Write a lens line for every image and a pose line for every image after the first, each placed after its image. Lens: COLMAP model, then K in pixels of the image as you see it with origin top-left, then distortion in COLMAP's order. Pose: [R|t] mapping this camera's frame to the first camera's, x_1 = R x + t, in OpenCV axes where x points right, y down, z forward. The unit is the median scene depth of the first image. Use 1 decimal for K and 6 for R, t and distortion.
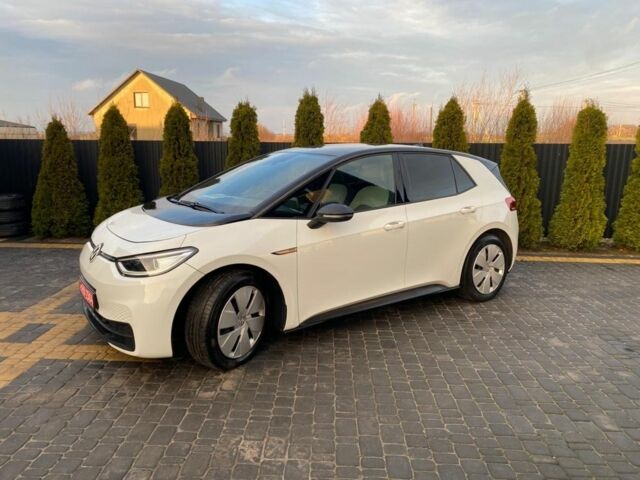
lens RADIAL K [[485.0, 0, 320.0], [0, 485.0, 240.0], [0, 0, 1]] dist [0.051087, -0.060149]
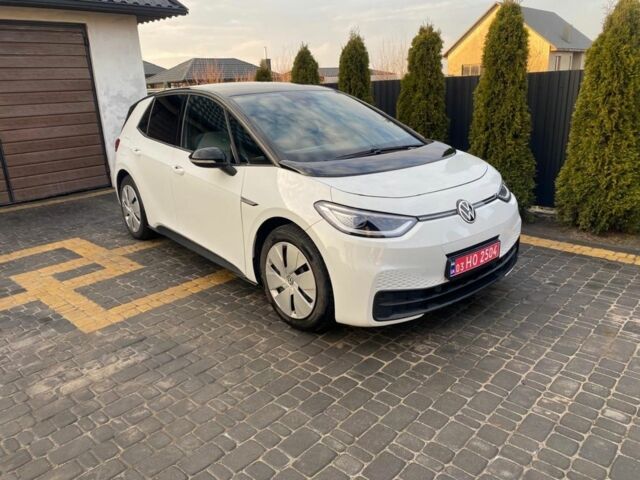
lens RADIAL K [[485.0, 0, 320.0], [0, 485.0, 240.0], [0, 0, 1]] dist [0.051087, -0.060149]
pose [[0.769138, 0.153699, -0.620325, 0.246525], [-0.082693, 0.986424, 0.141877, -0.044298], [0.633710, -0.057827, 0.771407, 0.277833]]
